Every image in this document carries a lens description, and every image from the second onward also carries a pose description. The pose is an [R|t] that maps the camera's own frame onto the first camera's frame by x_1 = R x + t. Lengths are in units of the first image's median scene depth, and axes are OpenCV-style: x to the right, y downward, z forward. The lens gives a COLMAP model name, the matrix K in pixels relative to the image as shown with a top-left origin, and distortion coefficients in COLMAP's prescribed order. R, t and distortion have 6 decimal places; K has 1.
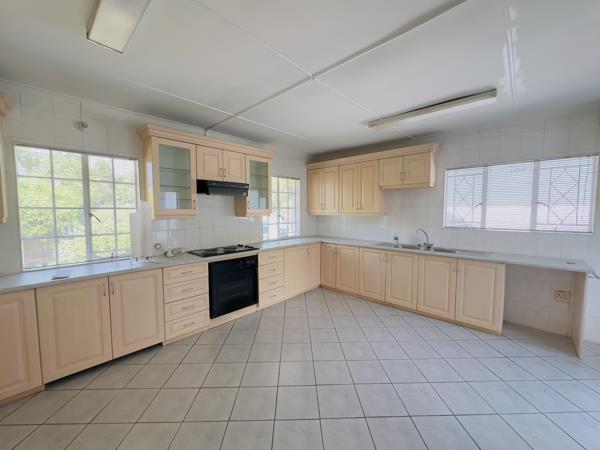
lens RADIAL K [[241.1, 0, 305.3], [0, 241.1, 224.0], [0, 0, 1]] dist [-0.001063, 0.000318]
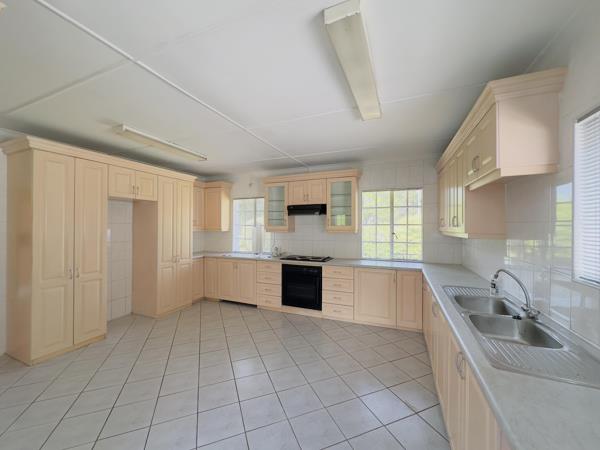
lens RADIAL K [[241.1, 0, 300.7], [0, 241.1, 226.1], [0, 0, 1]] dist [-0.001063, 0.000318]
pose [[0.329766, -0.007415, -0.944034, 0.794647], [-0.062891, 0.997575, -0.029805, -0.018993], [0.941966, 0.069200, 0.328500, 0.510148]]
